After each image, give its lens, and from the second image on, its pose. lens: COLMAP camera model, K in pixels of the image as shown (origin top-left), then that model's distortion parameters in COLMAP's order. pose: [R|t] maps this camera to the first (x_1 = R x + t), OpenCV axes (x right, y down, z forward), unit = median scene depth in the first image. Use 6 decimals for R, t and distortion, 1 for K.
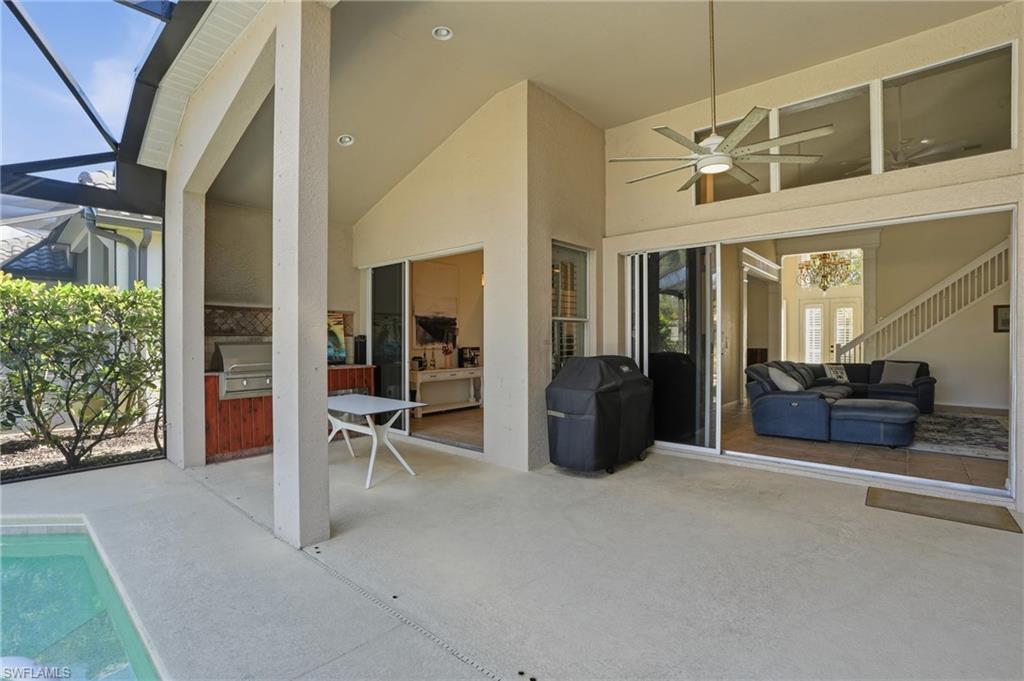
lens RADIAL K [[474.0, 0, 509.0], [0, 474.0, 341.6], [0, 0, 1]] dist [-0.066857, 0.025998]
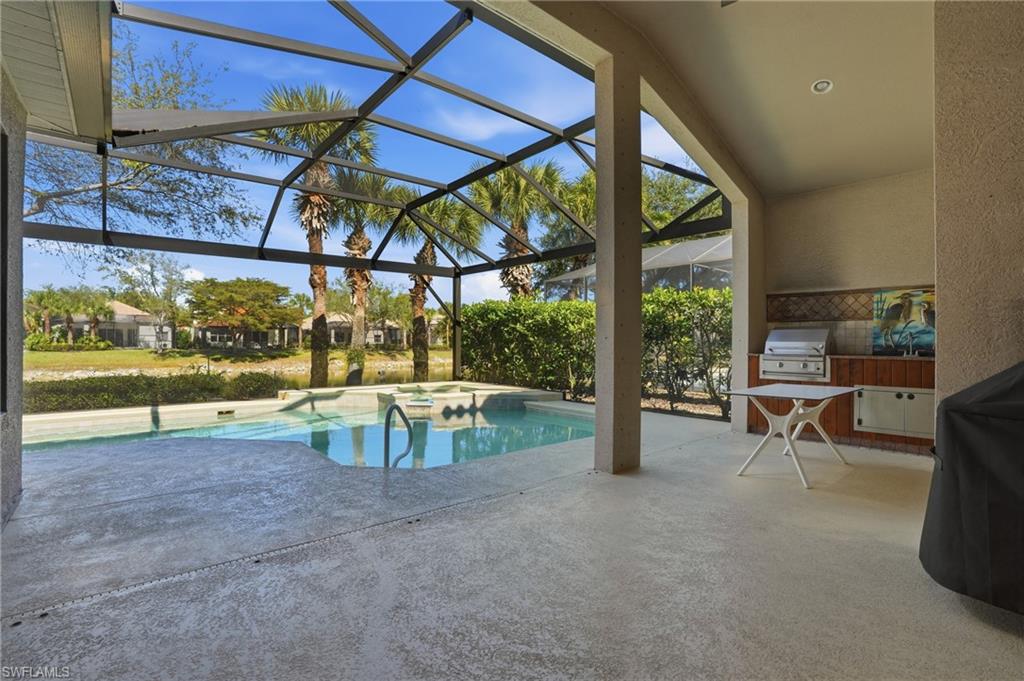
lens RADIAL K [[474.0, 0, 509.0], [0, 474.0, 341.6], [0, 0, 1]] dist [-0.066857, 0.025998]
pose [[-0.152852, 0.001152, -0.988248, 0.498551], [-0.009293, 0.999953, 0.002603, 0.034522], [0.988205, 0.009582, -0.152834, 0.498240]]
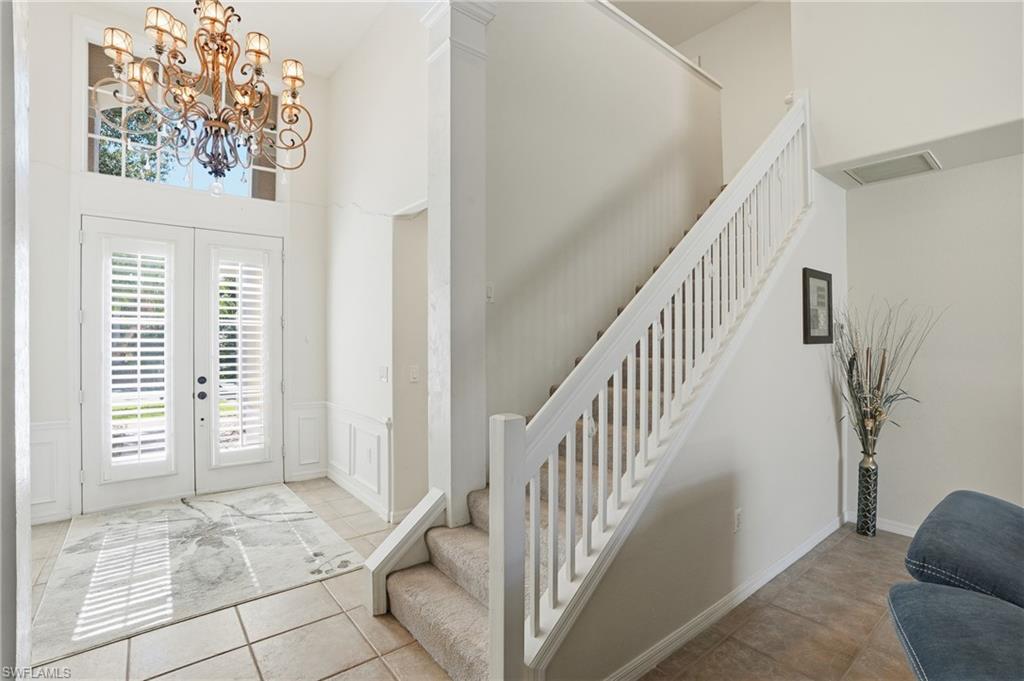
lens RADIAL K [[474.0, 0, 509.0], [0, 474.0, 341.6], [0, 0, 1]] dist [-0.066857, 0.025998]
pose [[0.174900, -0.004197, 0.984577, 0.933437], [0.004388, 0.999984, 0.003483, -0.034875], [-0.984576, 0.003712, 0.174915, 1.621583]]
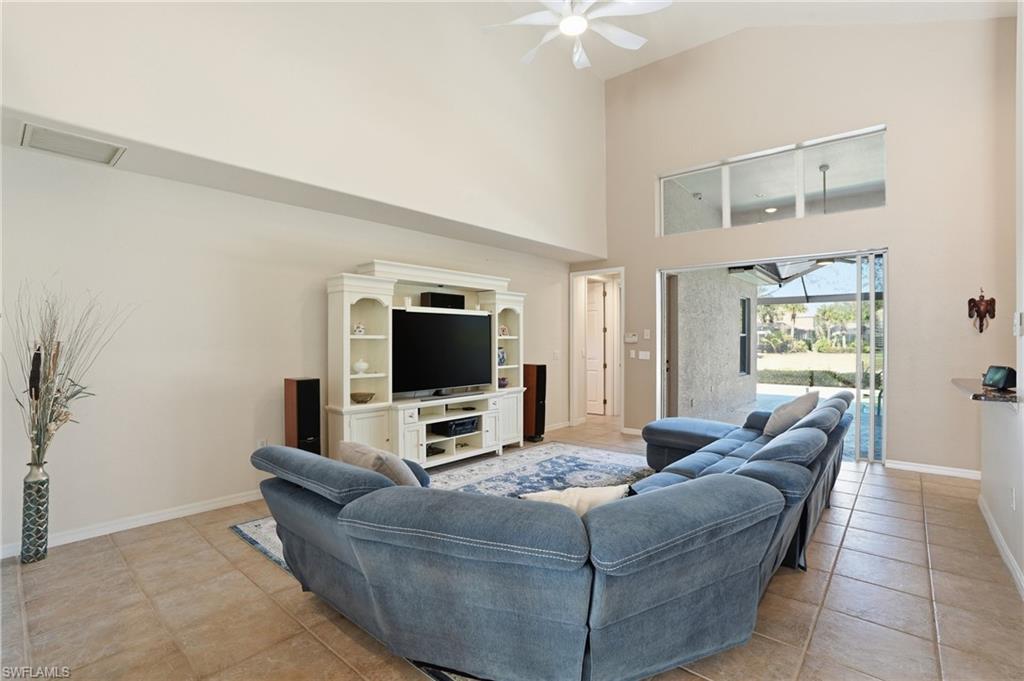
lens RADIAL K [[474.0, 0, 509.0], [0, 474.0, 341.6], [0, 0, 1]] dist [-0.066857, 0.025998]
pose [[-0.999994, 0.001402, 0.003040, 1.064367], [0.001419, 0.999984, 0.005441, -0.024893], [-0.003033, 0.005445, -0.999981, 1.758451]]
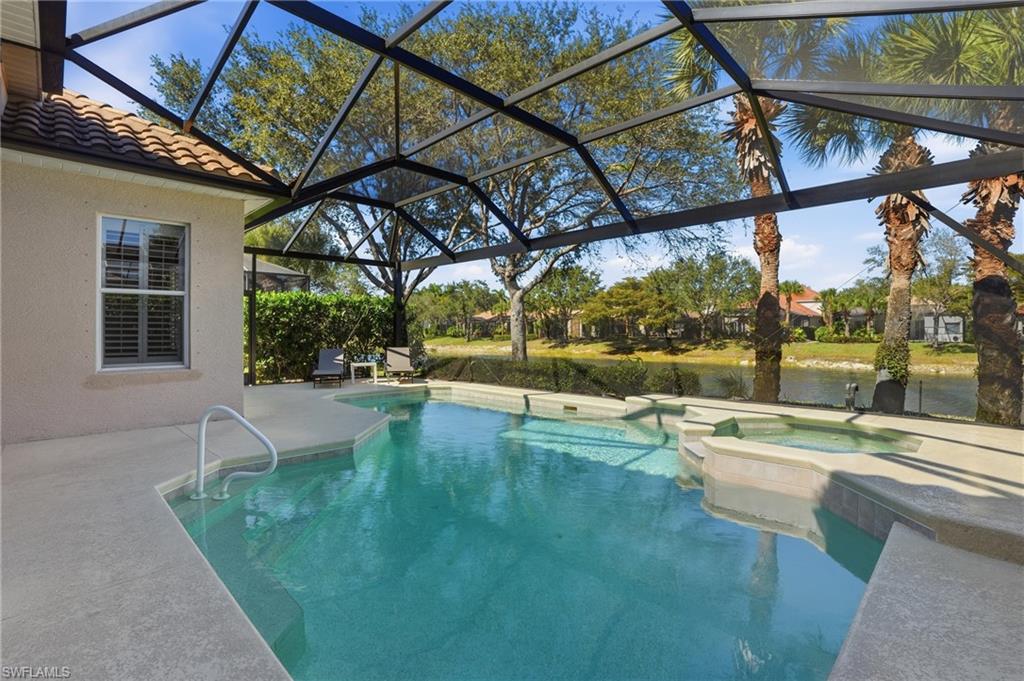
lens RADIAL K [[482.9, 0, 512.4], [0, 482.9, 335.9], [0, 0, 1]] dist [-0.068490, 0.026200]
pose [[-0.997636, -0.001279, 0.068712, -0.649579], [-0.000260, 0.999890, 0.014830, 0.035701], [-0.068724, 0.014777, -0.997526, 0.794810]]
